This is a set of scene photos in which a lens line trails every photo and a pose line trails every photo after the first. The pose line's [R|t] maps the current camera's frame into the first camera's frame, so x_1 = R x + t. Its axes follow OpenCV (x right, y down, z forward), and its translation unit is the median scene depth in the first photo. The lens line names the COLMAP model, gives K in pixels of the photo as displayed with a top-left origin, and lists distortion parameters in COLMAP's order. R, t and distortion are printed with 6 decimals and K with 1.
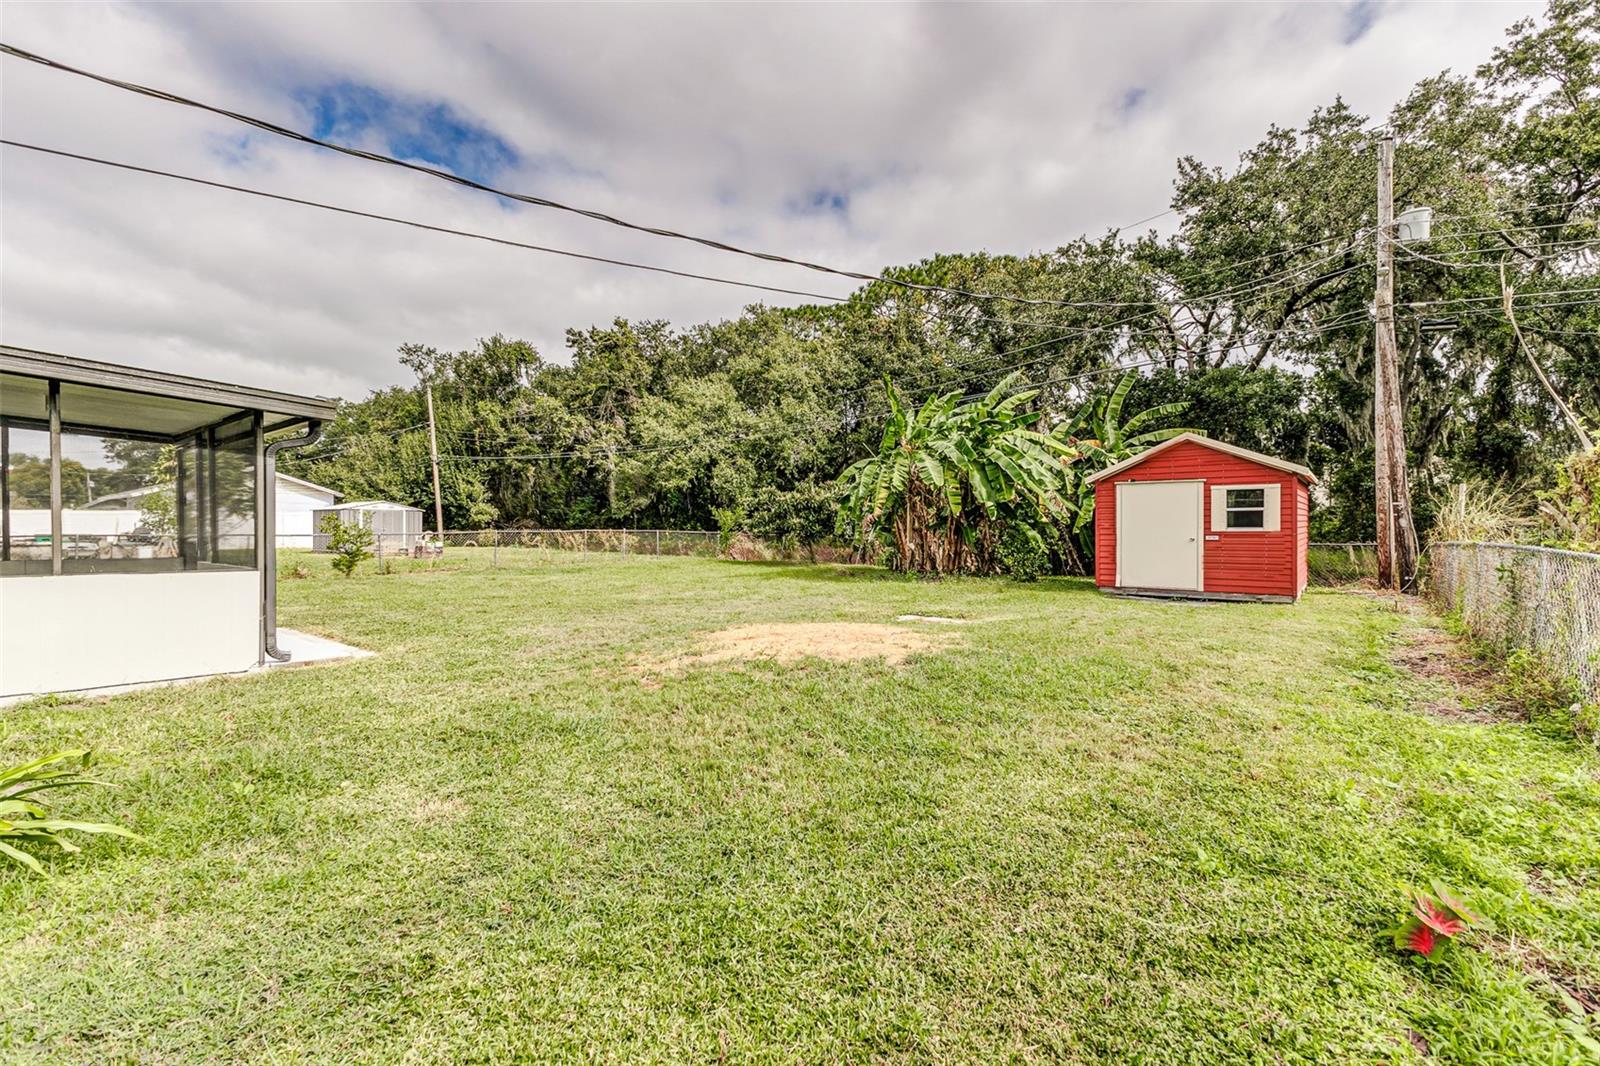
lens RADIAL K [[688.6, 0, 800.0], [0, 688.6, 533.0], [0, 0, 1]] dist [-0.000326, -0.000045]
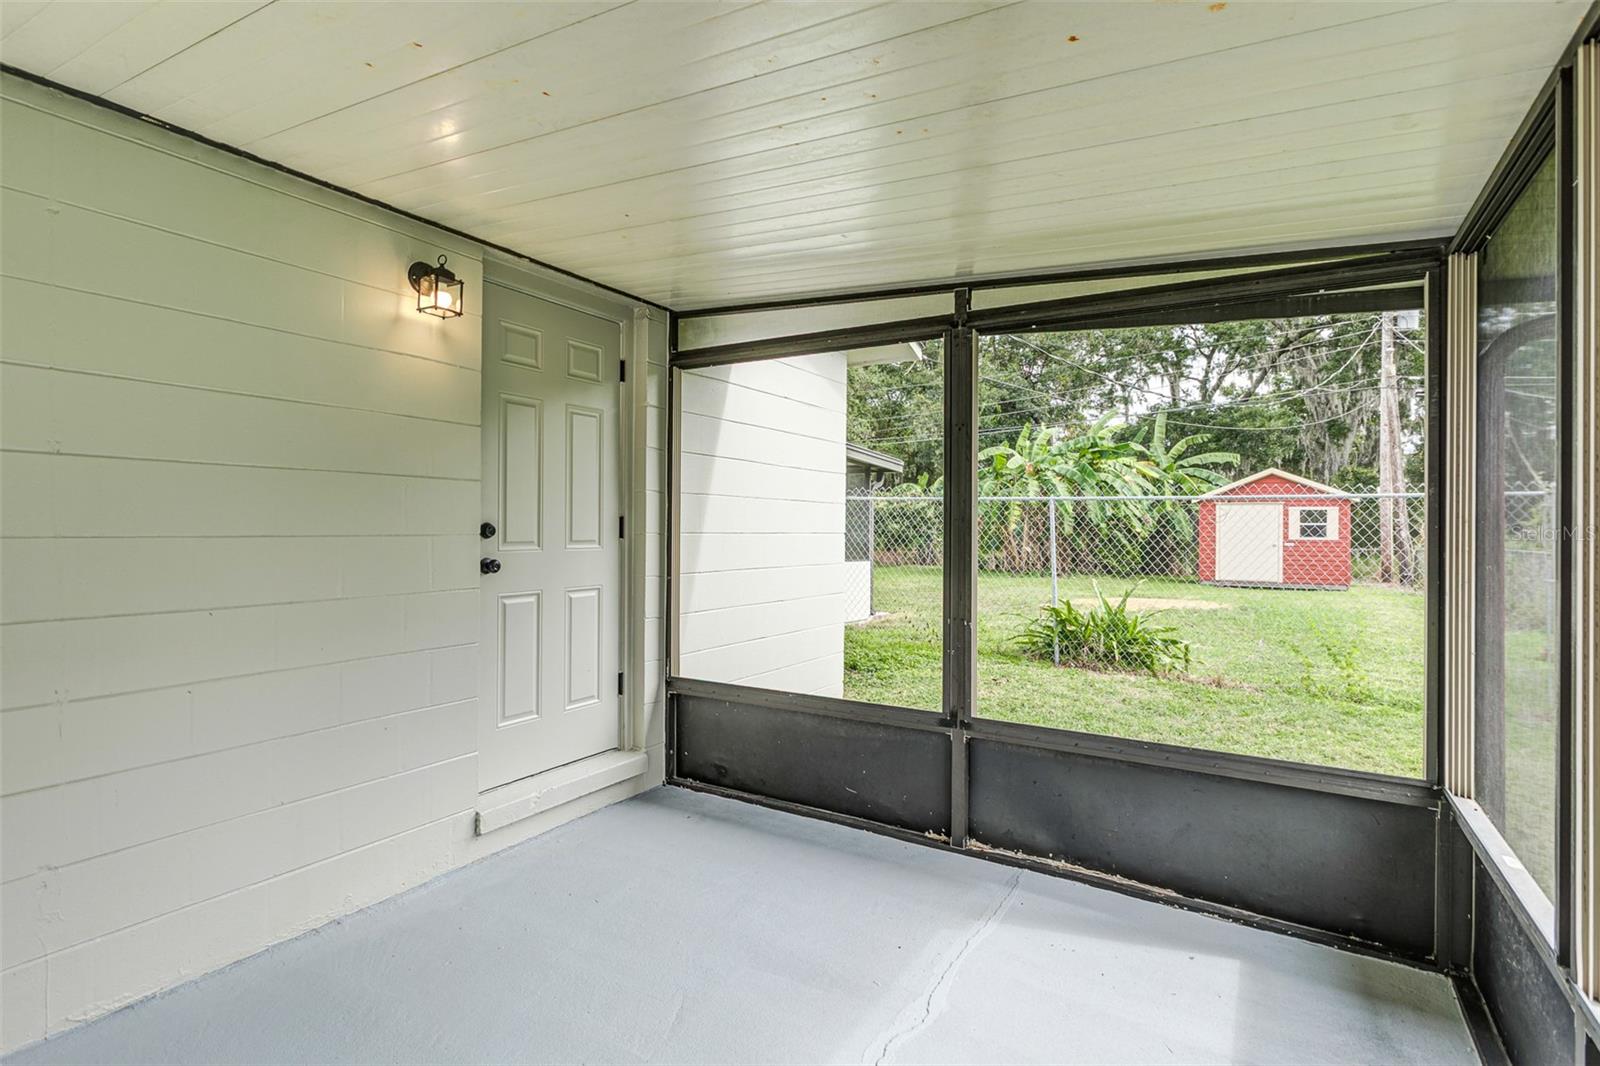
lens RADIAL K [[812.2, 0, 800.0], [0, 812.2, 533.0], [0, 0, 1]] dist [0.000369, -0.000104]
pose [[0.986971, 0.010757, 0.160536, -0.581600], [-0.010021, 0.999935, -0.005392, 0.002625], [-0.160584, 0.003713, 0.987015, -0.417613]]
